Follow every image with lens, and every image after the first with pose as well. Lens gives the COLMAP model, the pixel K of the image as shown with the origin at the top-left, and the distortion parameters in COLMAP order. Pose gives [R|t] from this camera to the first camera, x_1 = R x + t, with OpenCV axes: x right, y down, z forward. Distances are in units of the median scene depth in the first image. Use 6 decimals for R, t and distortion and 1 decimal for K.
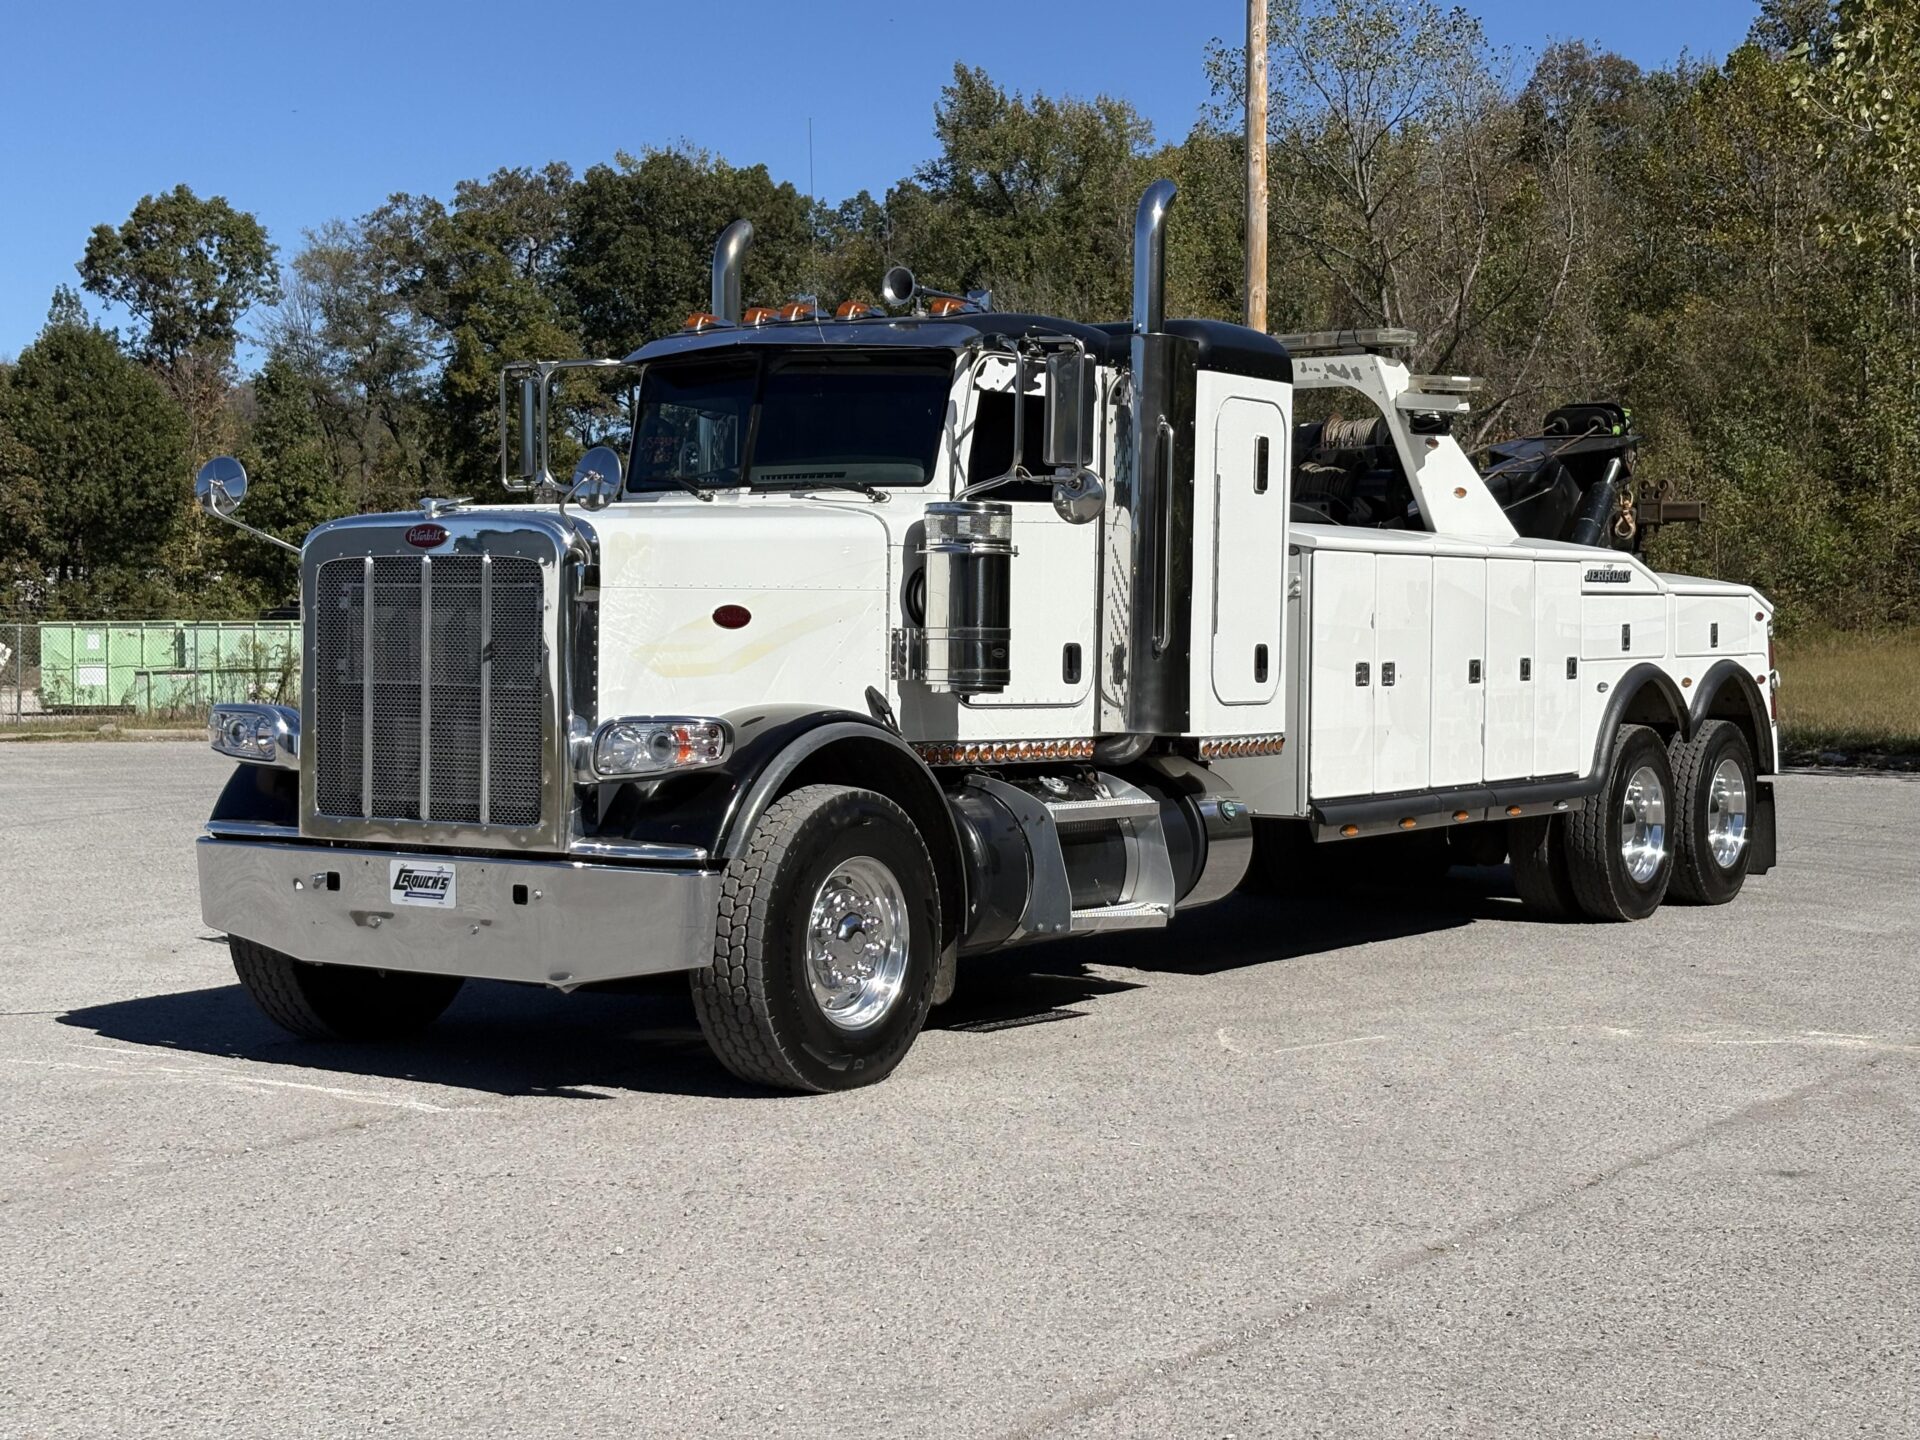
lens RADIAL K [[2897.7, 0, 960.0], [0, 2897.7, 720.0], [0, 0, 1]] dist [0.256436, -0.933076]
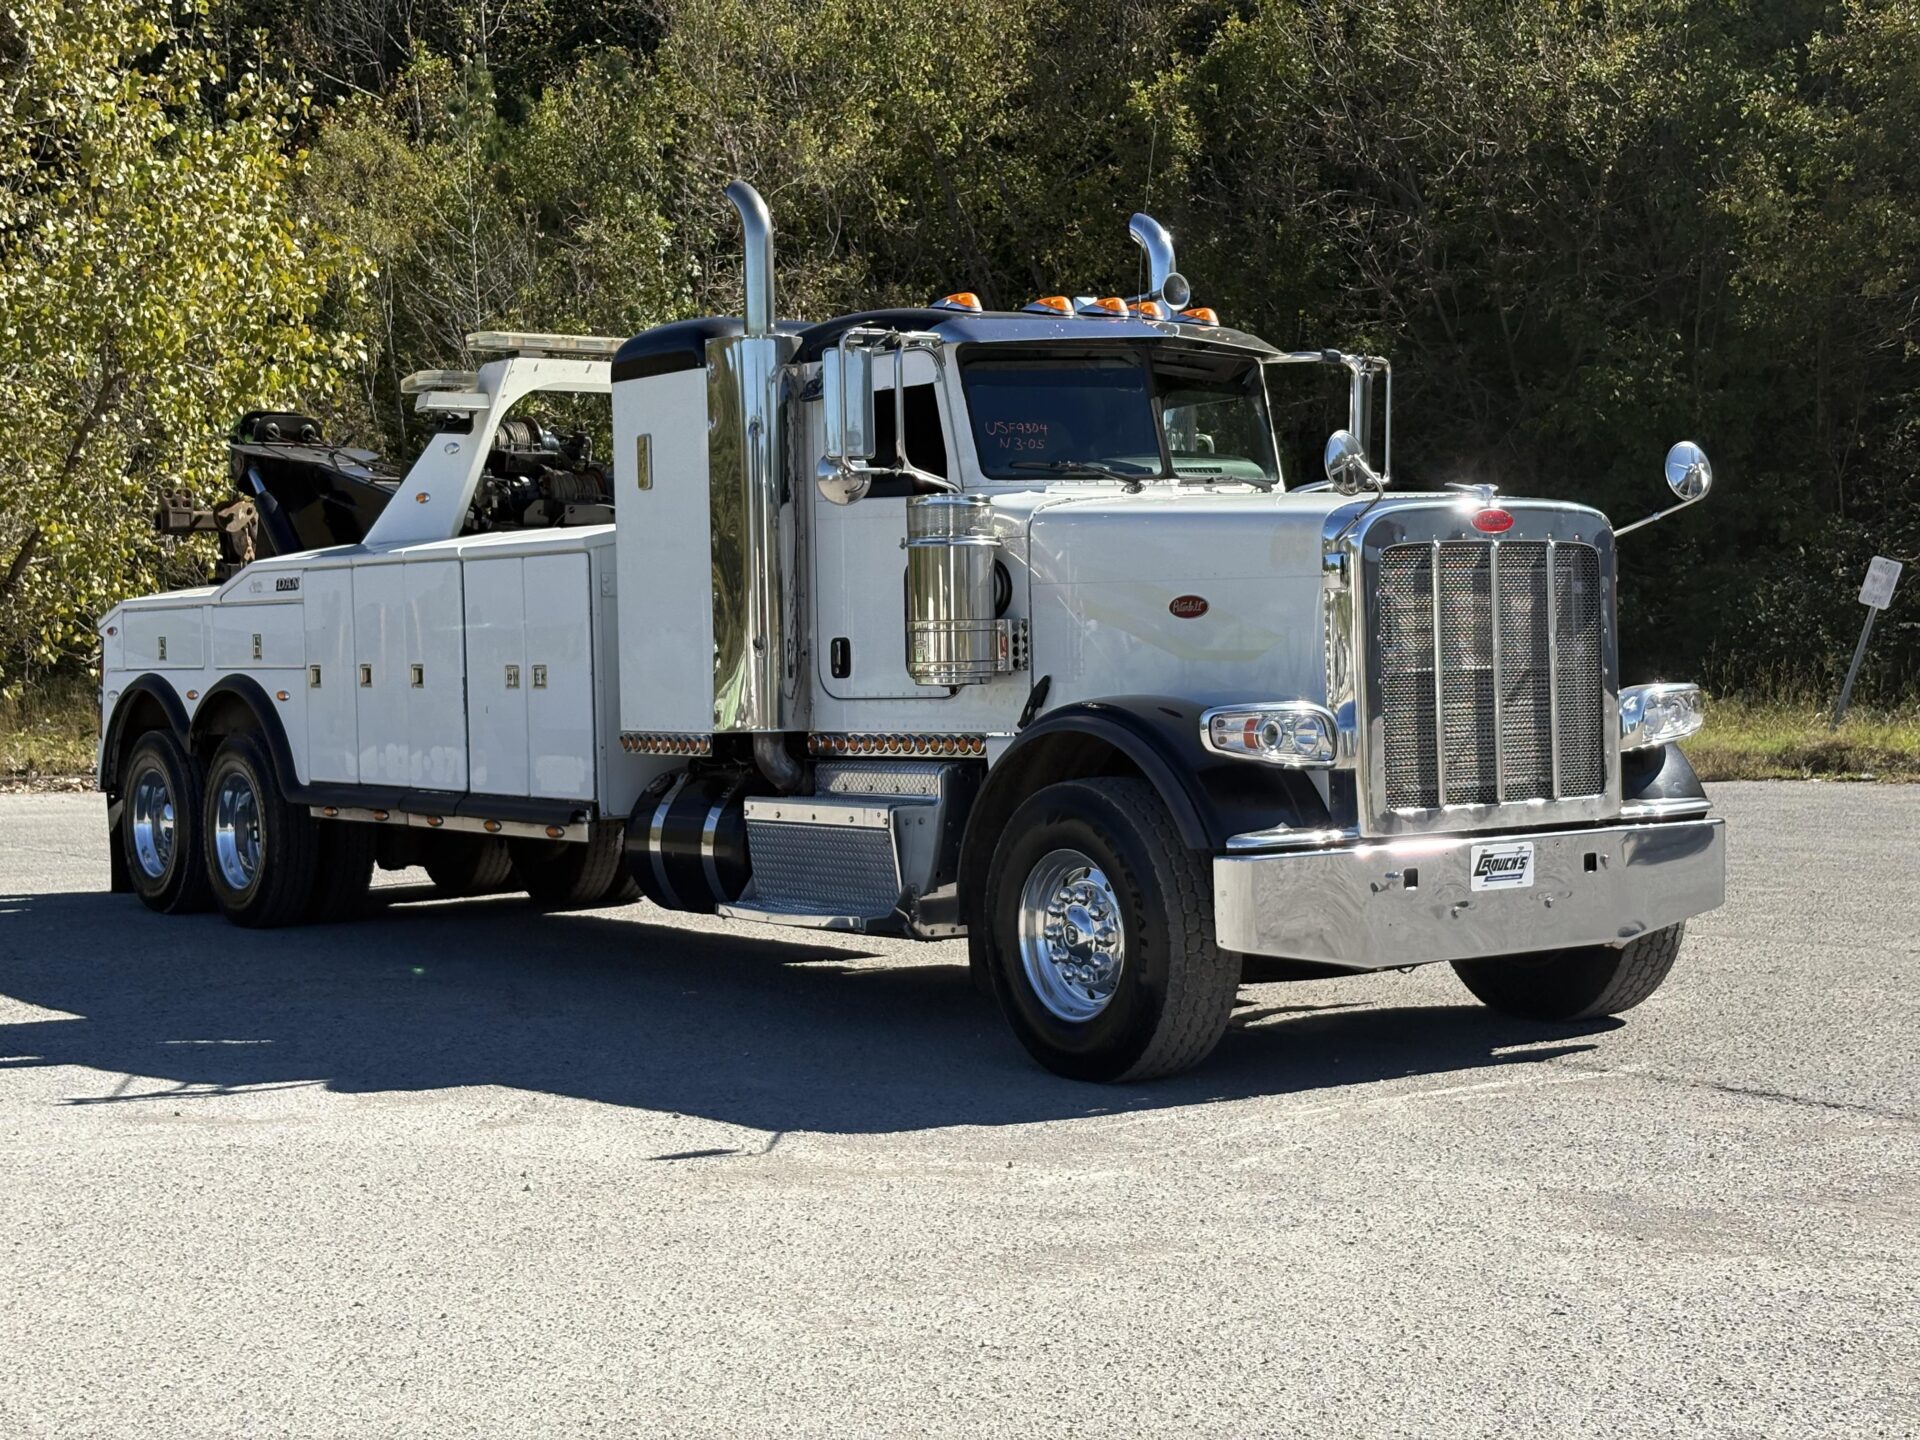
lens RADIAL K [[2897.7, 0, 960.0], [0, 2897.7, 720.0], [0, 0, 1]] dist [0.256436, -0.933076]
pose [[0.349350, -0.043128, 0.935999, -1.054695], [0.053351, 0.998235, 0.026083, -0.027246], [-0.935472, 0.040824, 0.351035, 0.723289]]
